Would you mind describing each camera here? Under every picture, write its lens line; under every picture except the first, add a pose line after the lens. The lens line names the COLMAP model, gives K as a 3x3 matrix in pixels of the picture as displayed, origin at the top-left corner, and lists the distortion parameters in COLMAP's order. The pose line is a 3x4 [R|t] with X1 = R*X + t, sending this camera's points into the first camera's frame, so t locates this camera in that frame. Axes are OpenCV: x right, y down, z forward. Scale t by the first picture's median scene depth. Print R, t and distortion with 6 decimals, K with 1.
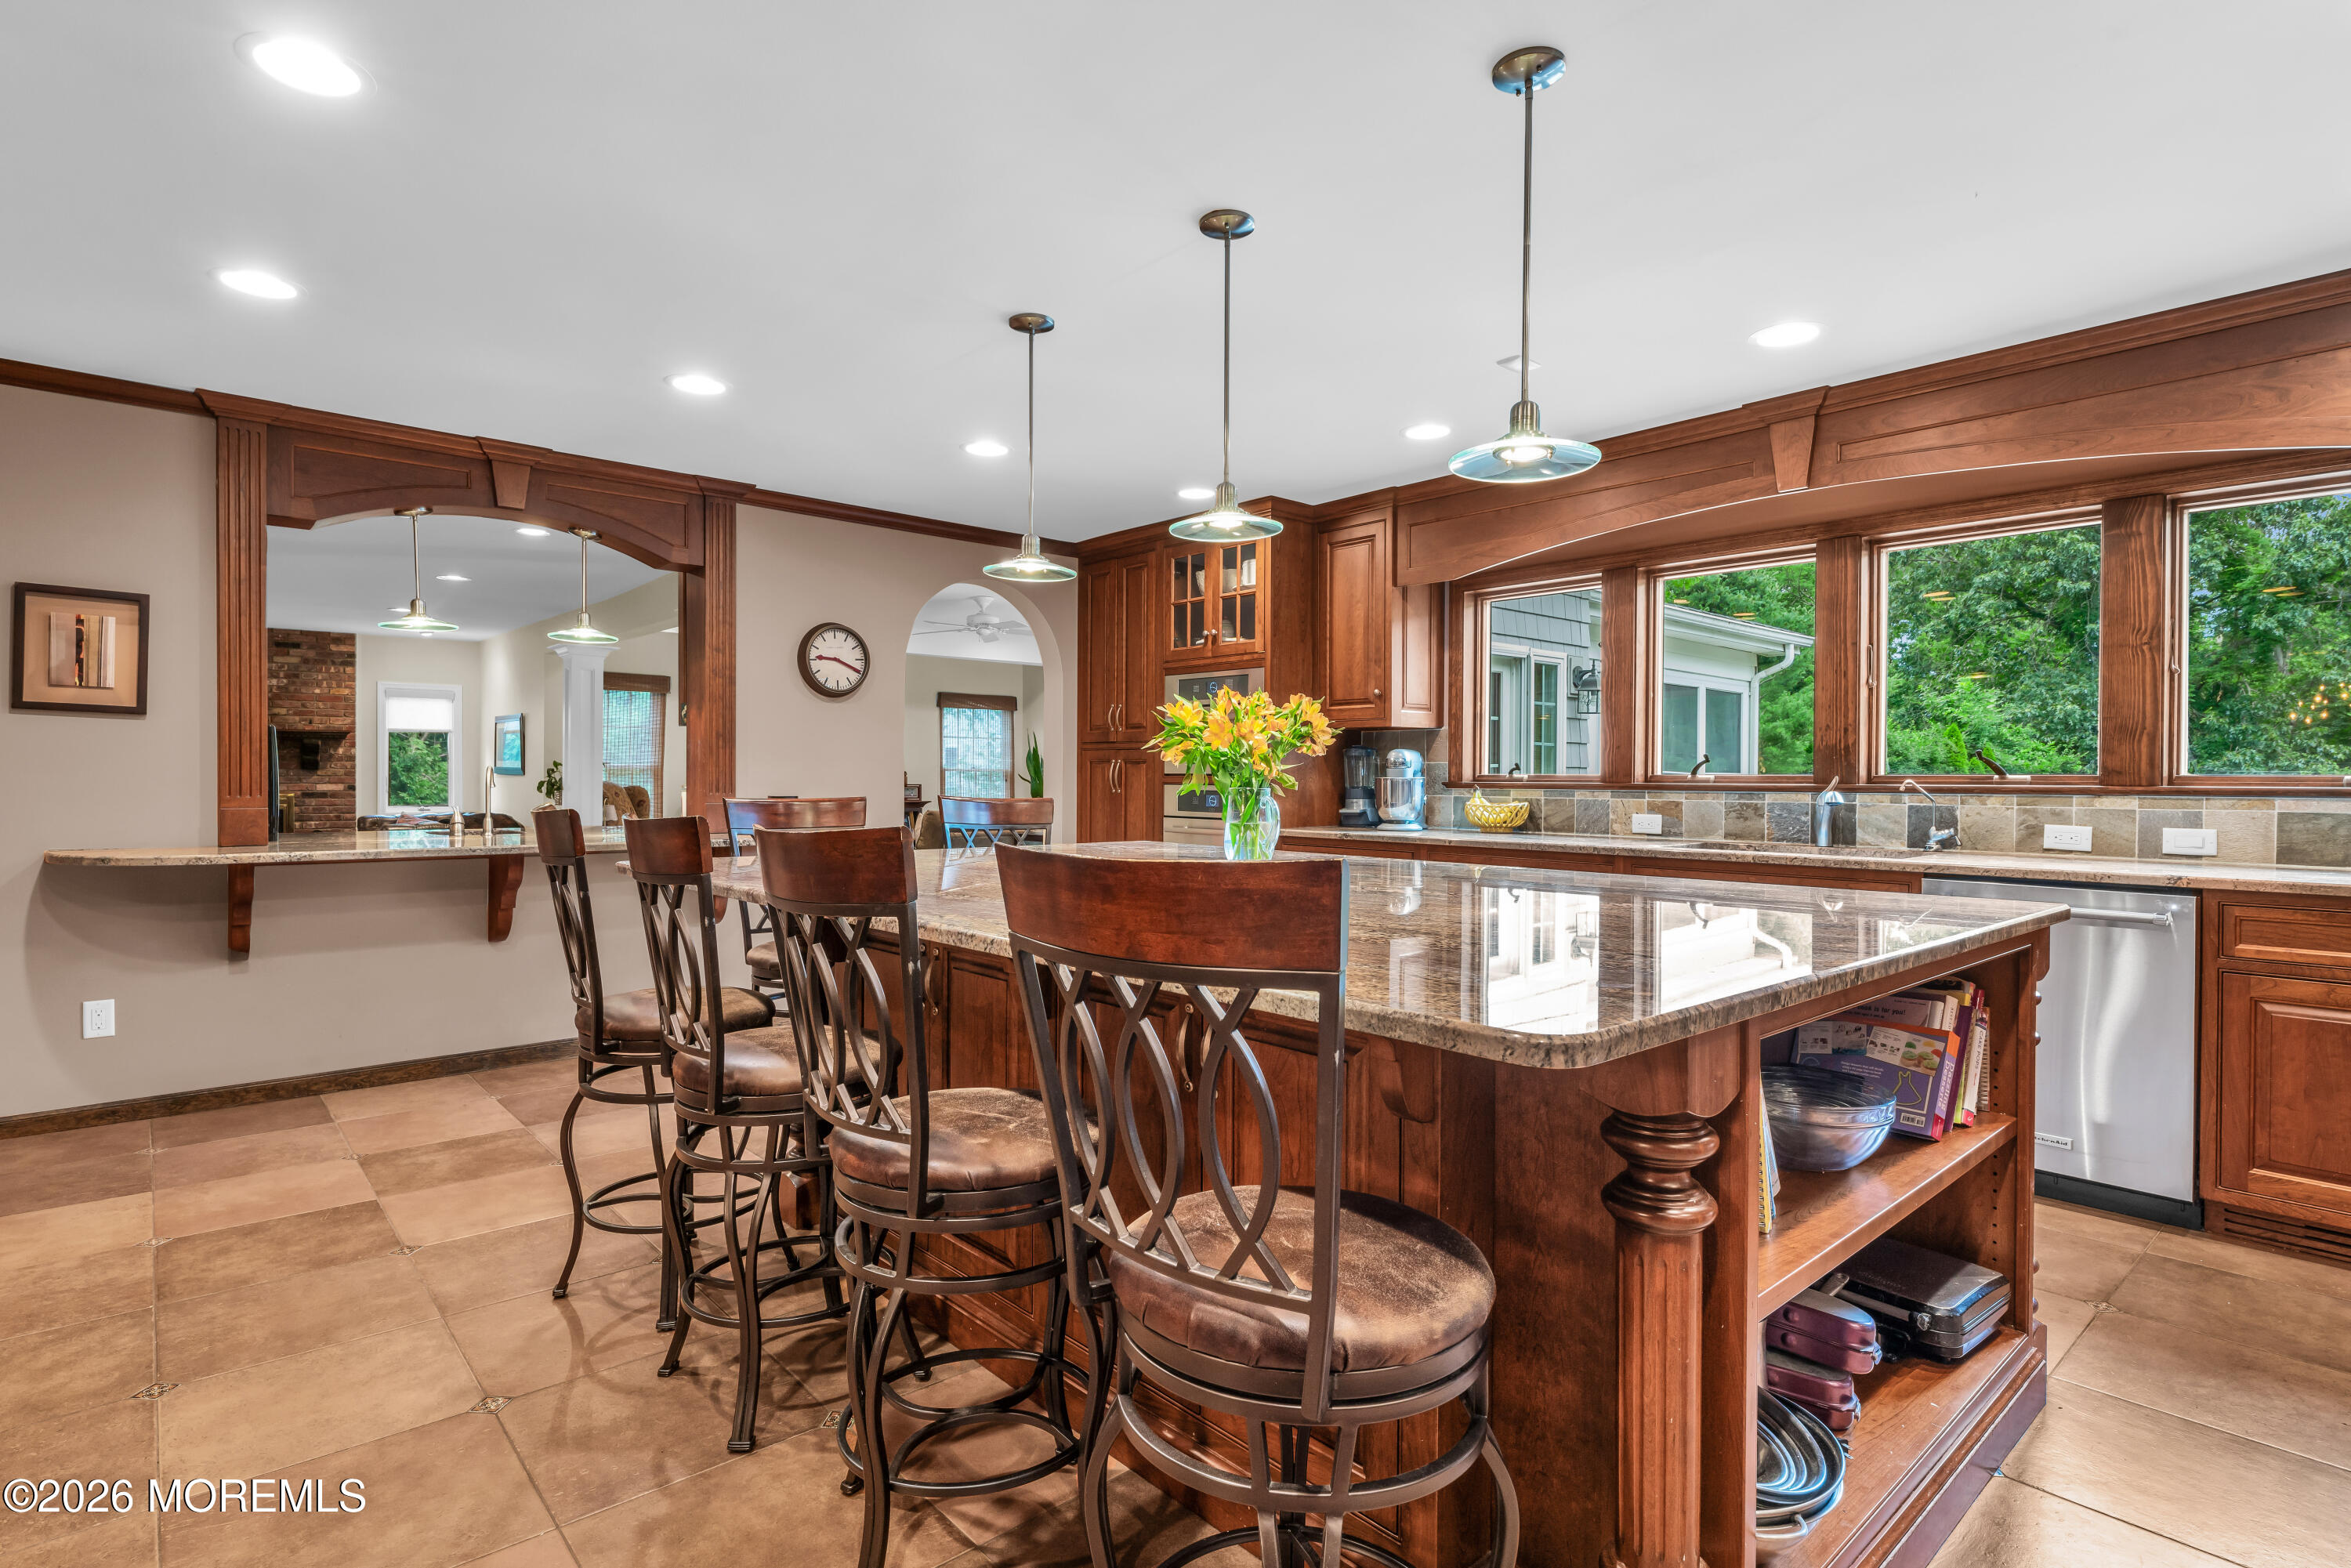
lens RADIAL K [[1170.4, 0, 1169.6], [0, 1170.4, 786.2], [0, 0, 1]] dist [-0.001900, -0.001087]
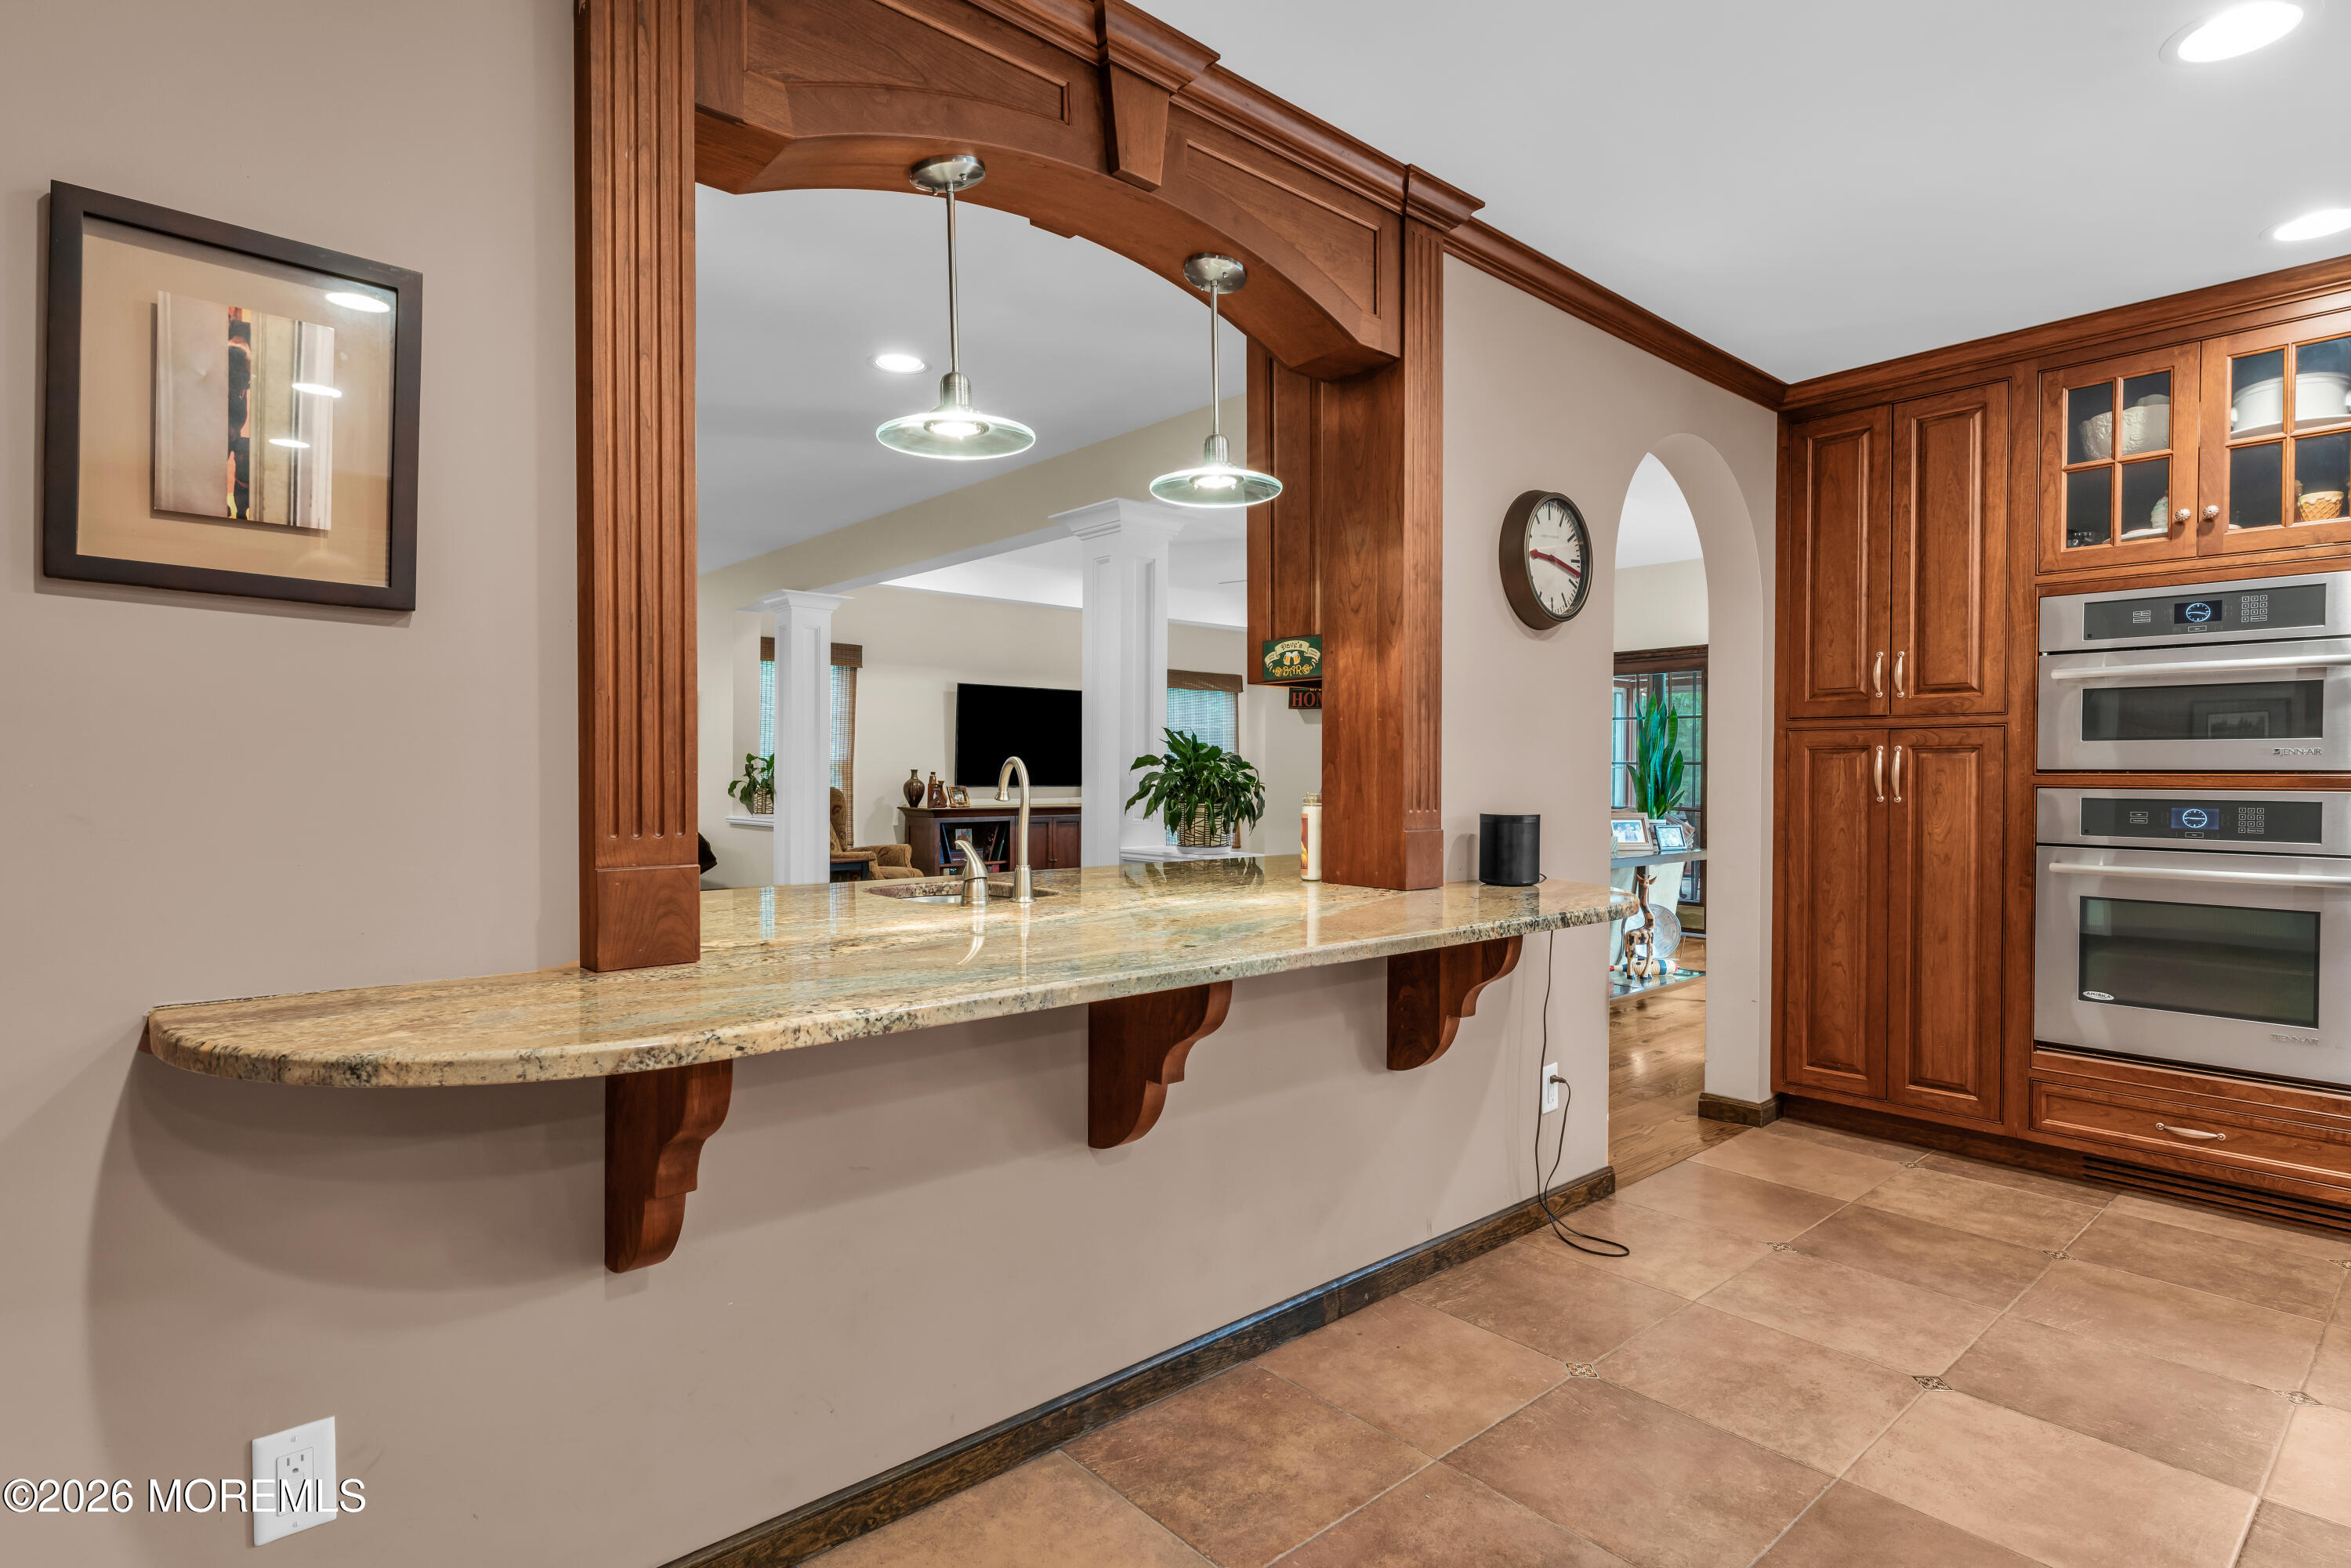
lens RADIAL K [[1184.9, 0, 1170.0], [0, 1184.9, 784.8], [0, 0, 1]] dist [-0.000663, -0.000065]
pose [[0.999975, -0.002015, -0.006723, -0.452293], [0.002031, 0.999995, 0.002446, -0.005801], [0.006718, -0.002459, 0.999974, 0.449588]]
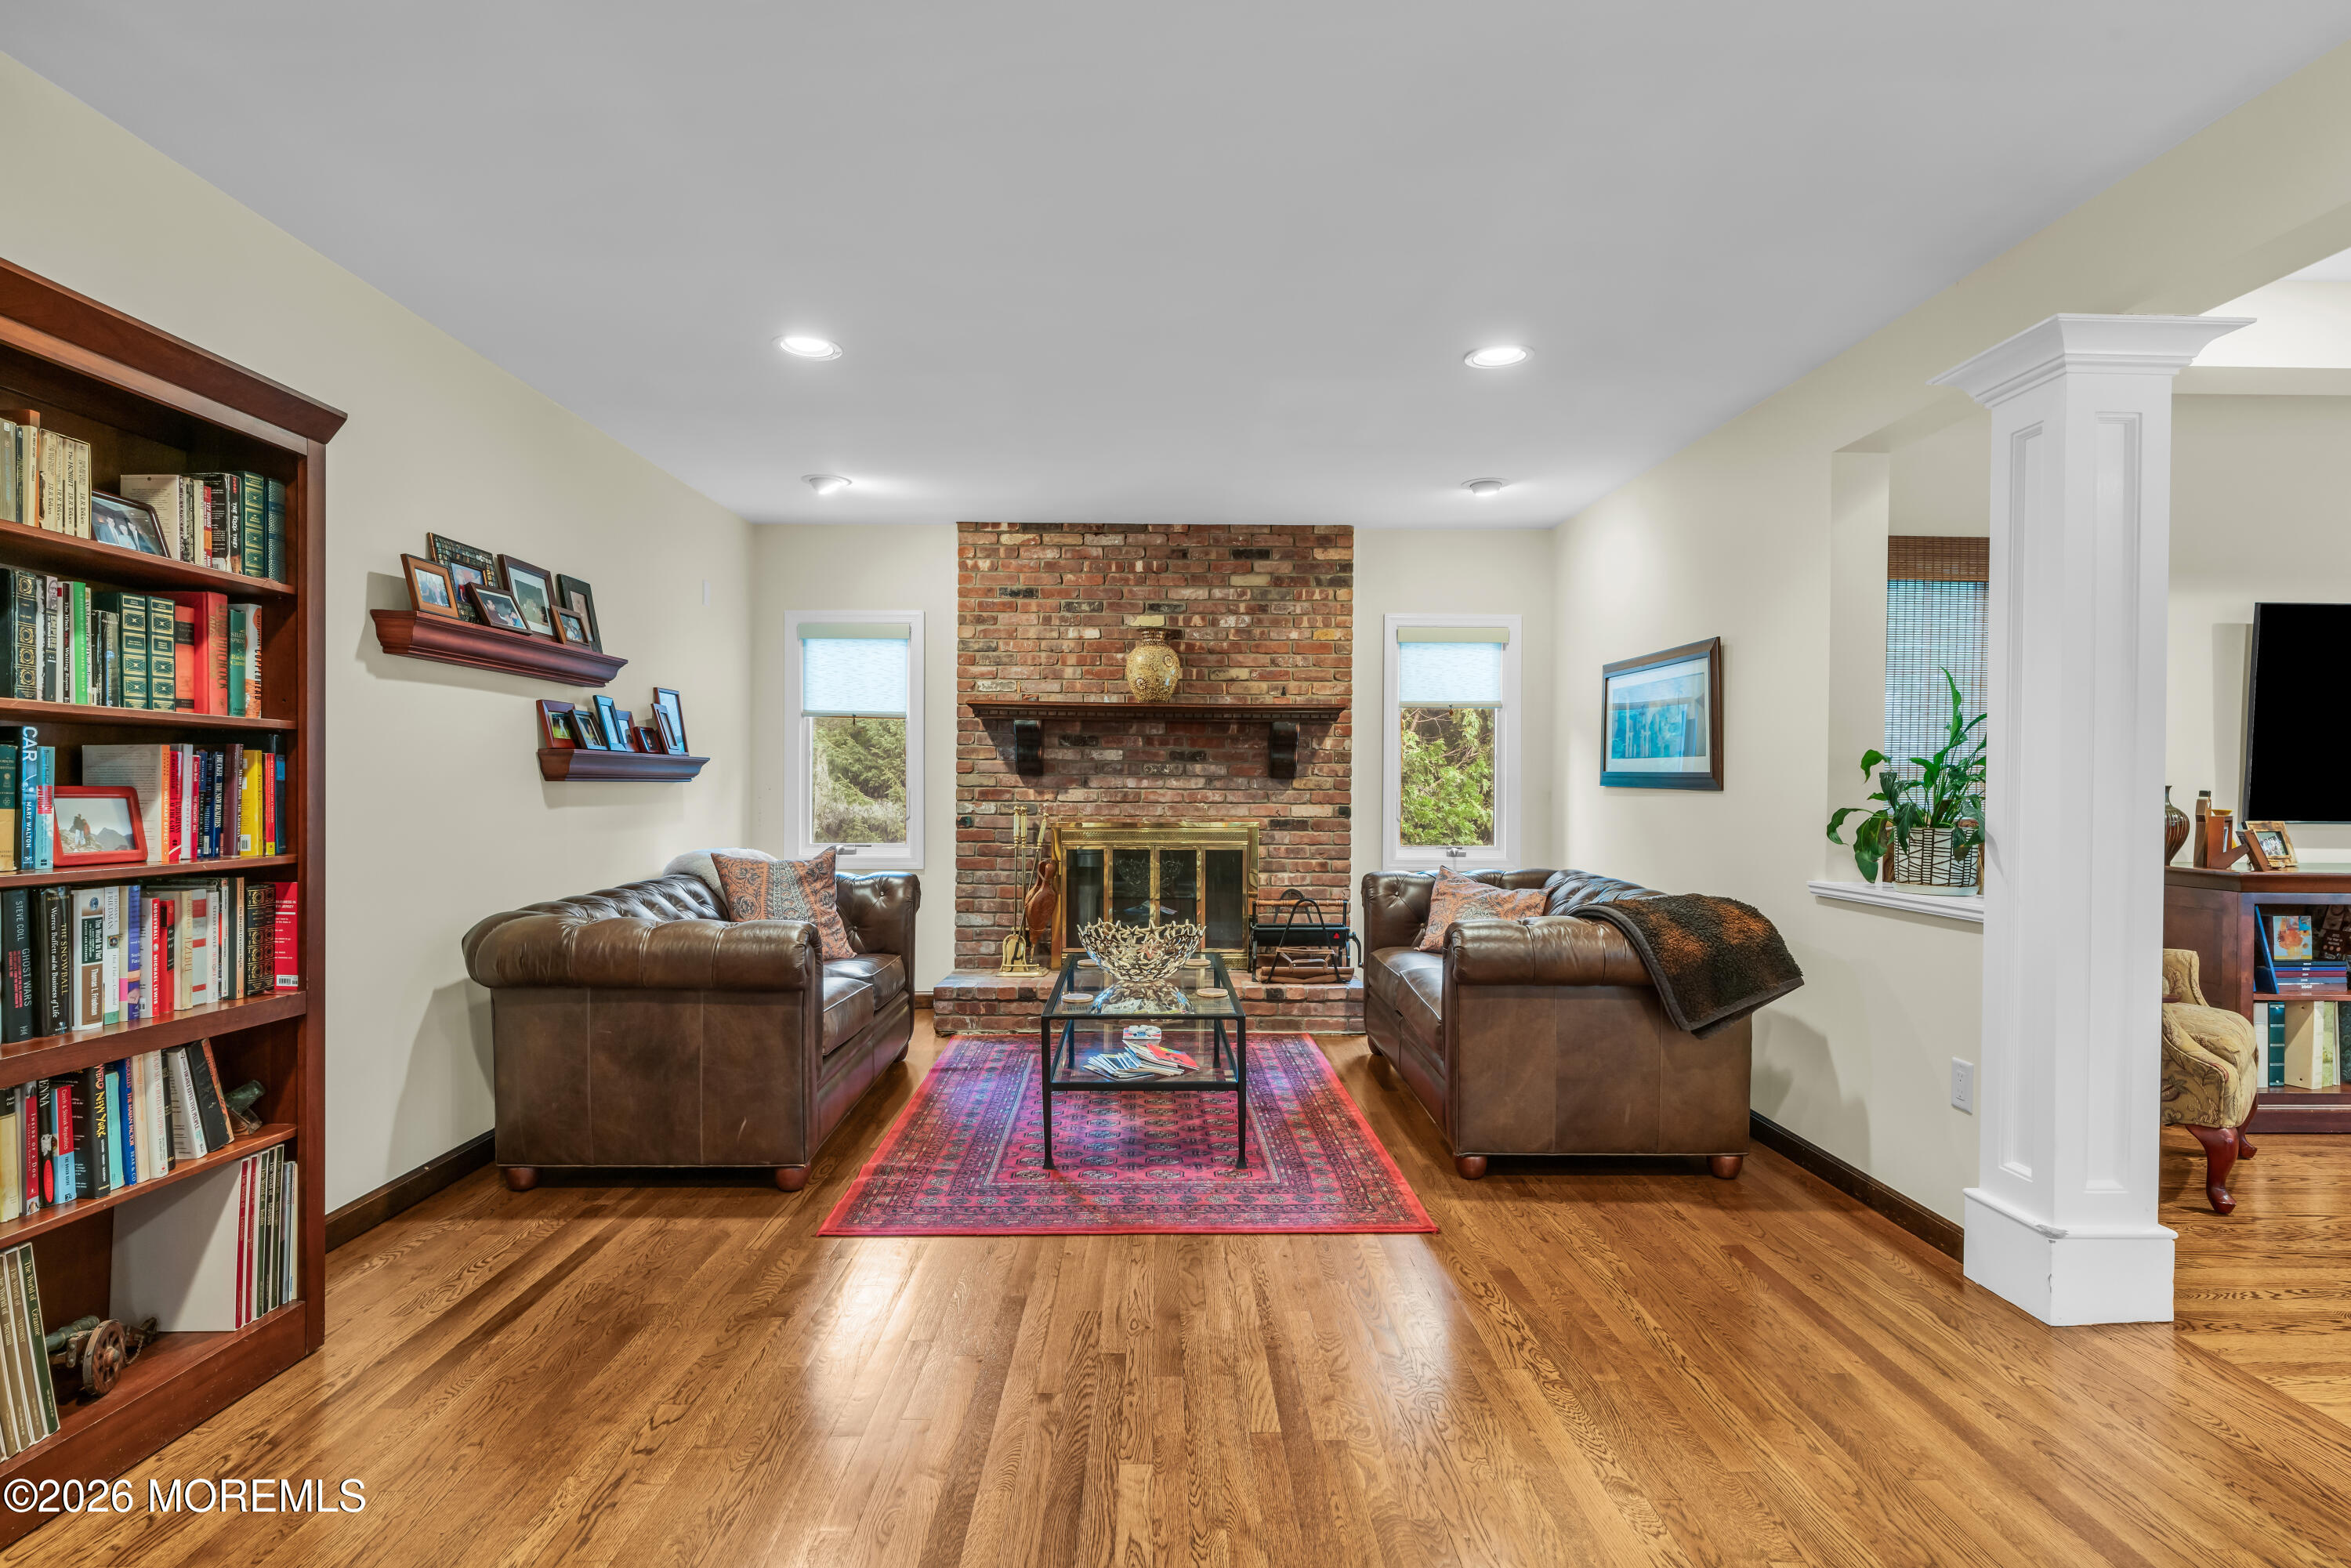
lens RADIAL K [[1184.9, 0, 1170.0], [0, 1184.9, 784.8], [0, 0, 1]] dist [-0.000663, -0.000065]
pose [[0.759595, 0.001217, -0.650396, -0.807777], [-0.008431, 0.999933, -0.007976, -0.012344], [0.650342, 0.011542, 0.759554, 1.060679]]
